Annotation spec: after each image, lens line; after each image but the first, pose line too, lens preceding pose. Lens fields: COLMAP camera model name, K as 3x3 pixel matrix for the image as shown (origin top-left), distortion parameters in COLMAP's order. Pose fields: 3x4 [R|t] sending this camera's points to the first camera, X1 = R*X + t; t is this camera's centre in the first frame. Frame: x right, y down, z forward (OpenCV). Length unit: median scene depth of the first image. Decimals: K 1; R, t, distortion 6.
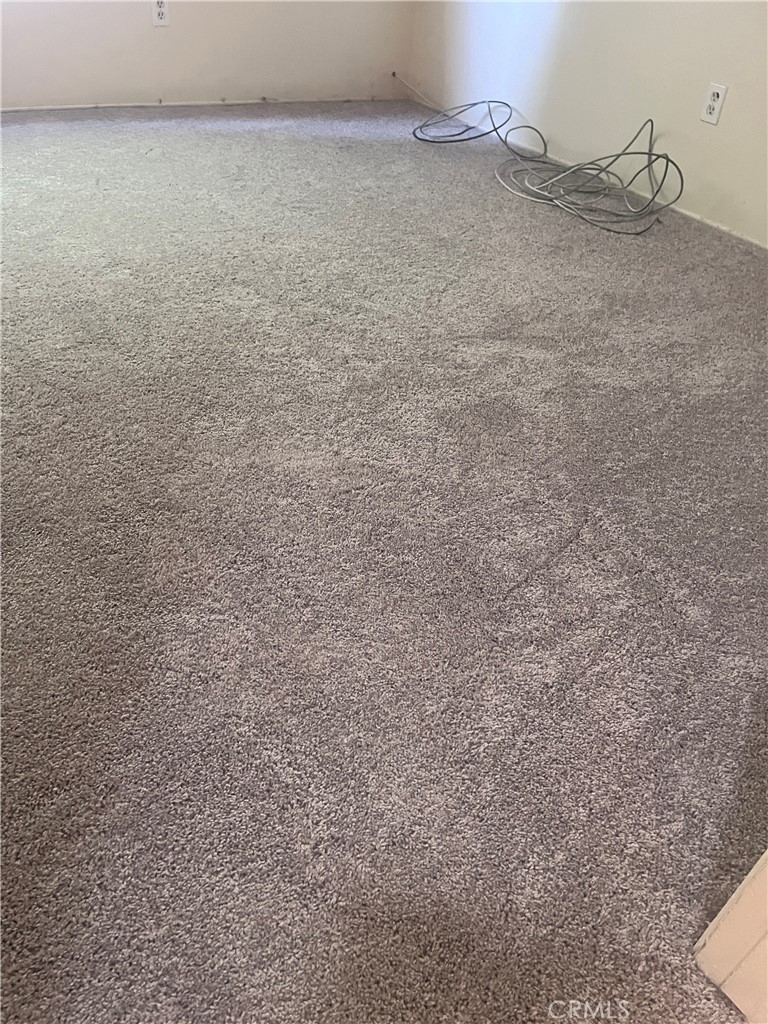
lens RADIAL K [[781.7, 0, 384.9], [0, 781.7, 511.5], [0, 0, 1]] dist [0.028364, -0.030269]
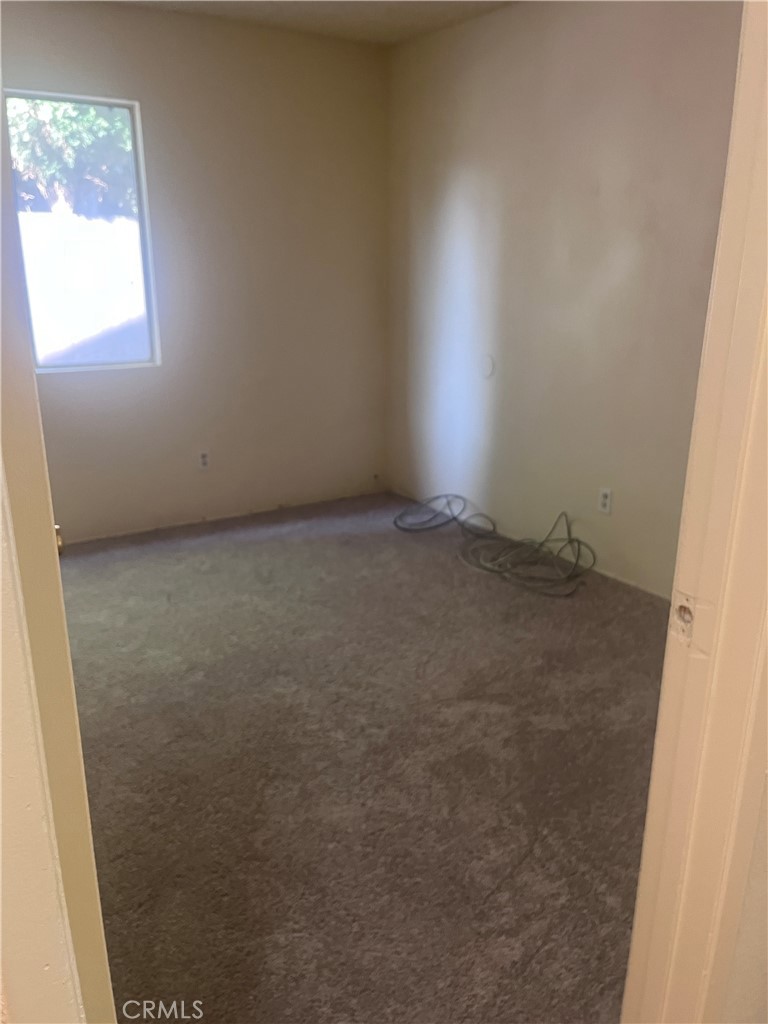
lens RADIAL K [[781.7, 0, 387.2], [0, 781.7, 512.1], [0, 0, 1]] dist [0.028364, -0.030269]
pose [[0.995628, -0.092051, 0.015856, 0.009063], [0.091458, 0.926217, -0.365728, -0.037467], [0.018979, 0.365579, 0.930587, -0.518924]]
